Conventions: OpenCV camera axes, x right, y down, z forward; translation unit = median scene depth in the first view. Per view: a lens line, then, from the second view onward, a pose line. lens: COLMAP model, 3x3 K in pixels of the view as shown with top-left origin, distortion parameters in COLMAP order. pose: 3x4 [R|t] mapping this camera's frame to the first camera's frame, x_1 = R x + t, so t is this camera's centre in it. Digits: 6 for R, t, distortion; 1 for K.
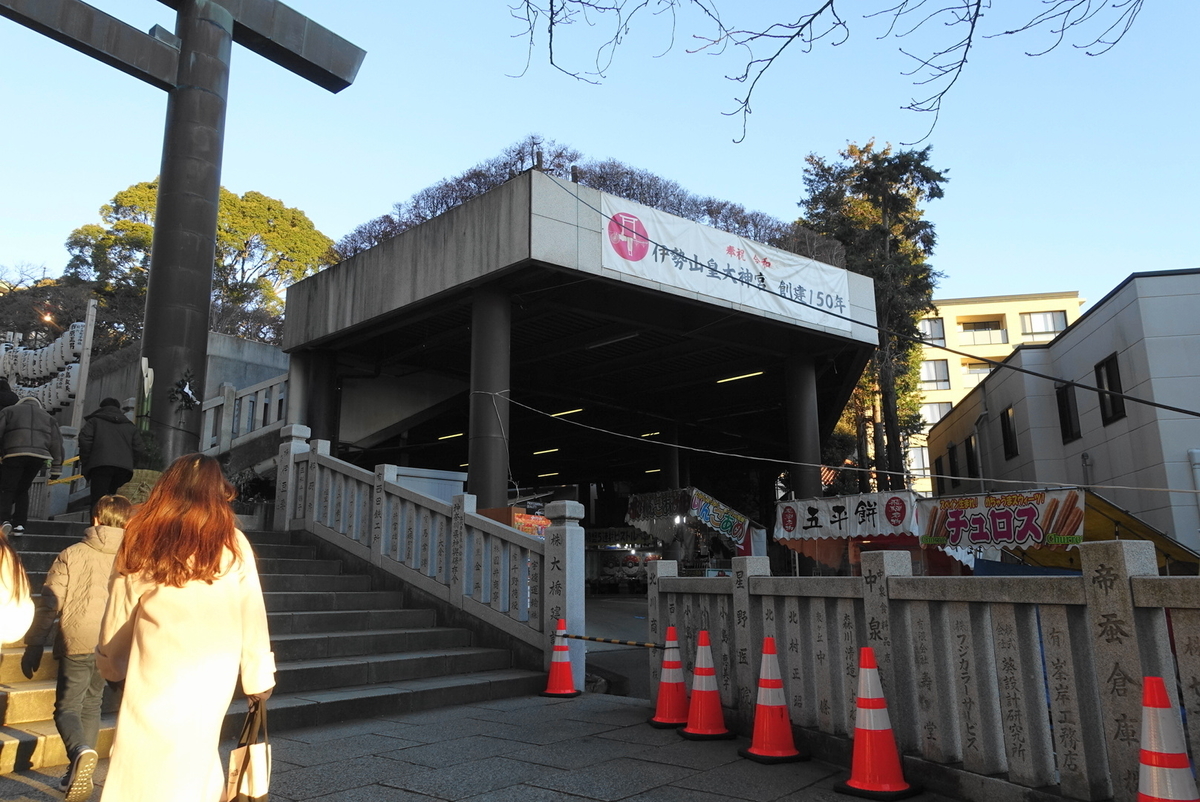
lens RADIAL K [[803.7, 0, 597.6], [0, 803.7, 402.1], [0, 0, 1]] dist [0.000558, 0.001127]
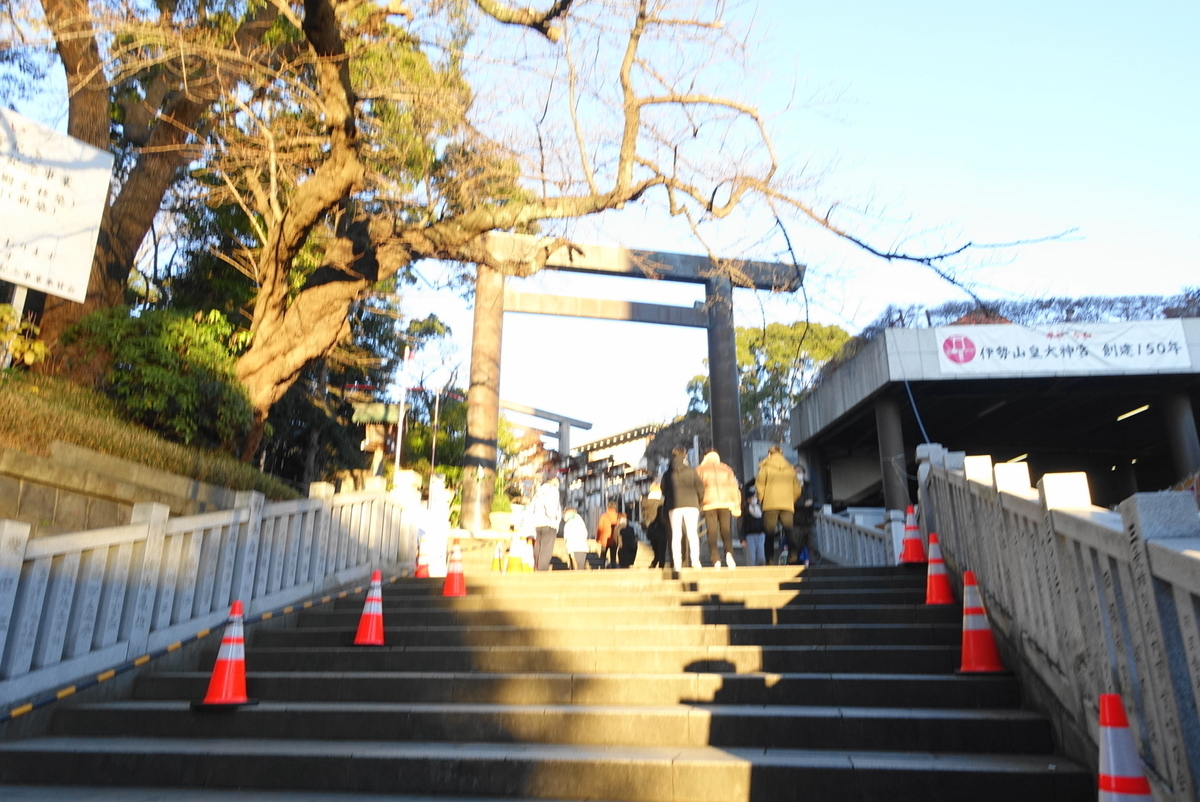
lens RADIAL K [[803.7, 0, 600.1], [0, 803.7, 400.4], [0, 0, 1]] dist [0.000558, 0.001127]
pose [[0.744479, -0.188718, -0.640419, 0.482701], [0.125036, 0.981658, -0.143922, 0.032032], [0.655833, 0.027072, 0.754421, -0.628407]]
